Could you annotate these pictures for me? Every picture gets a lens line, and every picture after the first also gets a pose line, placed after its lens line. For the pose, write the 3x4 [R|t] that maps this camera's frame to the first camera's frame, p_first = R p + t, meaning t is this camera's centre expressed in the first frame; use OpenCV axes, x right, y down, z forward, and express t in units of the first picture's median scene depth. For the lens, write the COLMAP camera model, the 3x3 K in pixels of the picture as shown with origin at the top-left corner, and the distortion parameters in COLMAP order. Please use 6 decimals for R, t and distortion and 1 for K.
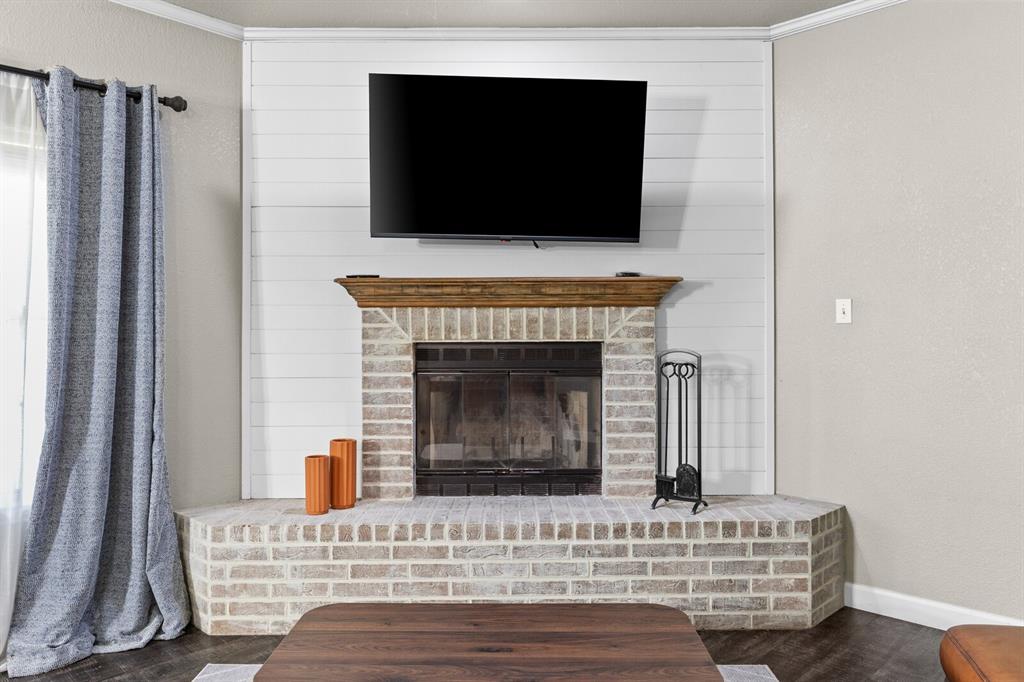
lens RADIAL K [[731.6, 0, 512.0], [0, 731.6, 341.0], [0, 0, 1]] dist [-0.002409, -0.000562]
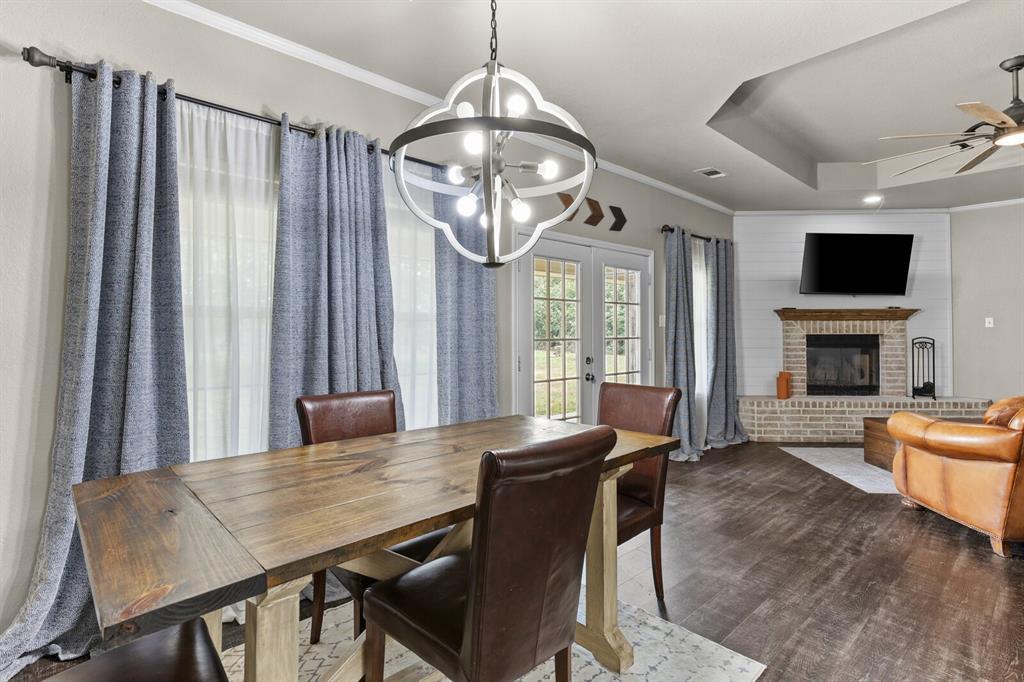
lens RADIAL K [[499.6, 0, 511.4], [0, 499.6, 326.1], [0, 0, 1]] dist [0.001481, 0.000365]
pose [[0.998375, 0.002505, -0.056923, -1.104719], [-0.003516, 0.999838, -0.017657, 0.008242], [0.056870, 0.017829, 0.998222, -0.828336]]
